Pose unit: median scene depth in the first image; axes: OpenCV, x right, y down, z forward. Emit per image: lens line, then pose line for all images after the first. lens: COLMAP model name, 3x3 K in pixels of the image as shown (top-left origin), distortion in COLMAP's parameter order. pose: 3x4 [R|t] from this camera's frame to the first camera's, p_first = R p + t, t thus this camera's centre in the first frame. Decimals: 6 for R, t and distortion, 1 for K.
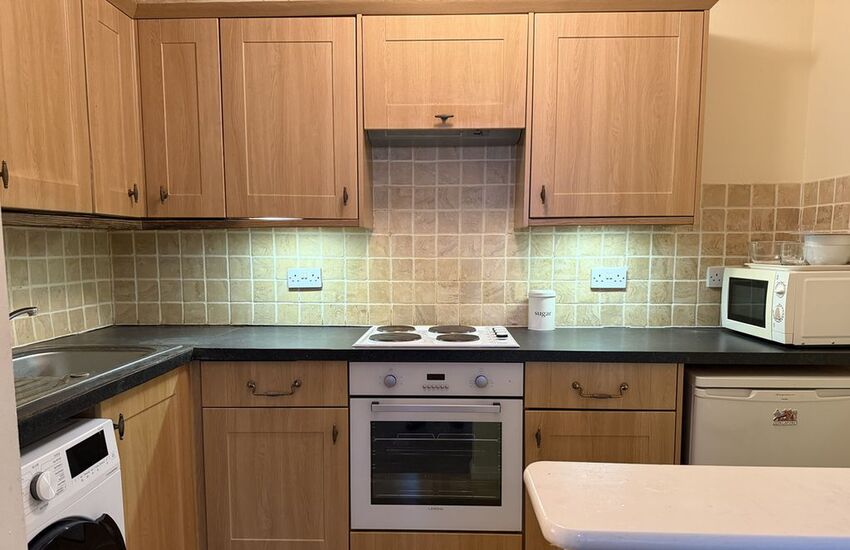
lens RADIAL K [[587.1, 0, 427.0], [0, 587.1, 304.5], [0, 0, 1]] dist [0.157623, -0.151577]
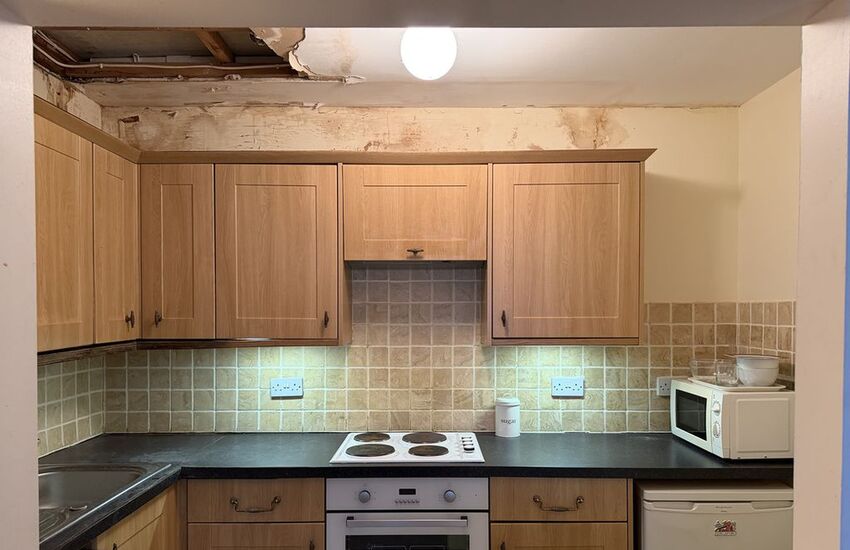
lens RADIAL K [[586.2, 0, 424.6], [0, 586.2, 317.5], [0, 0, 1]] dist [0.181117, -0.203652]
pose [[0.999716, -0.002316, 0.023705, 0.019310], [0.004126, 0.997054, -0.076590, -0.099886], [-0.023458, 0.076666, 0.996781, -0.097928]]
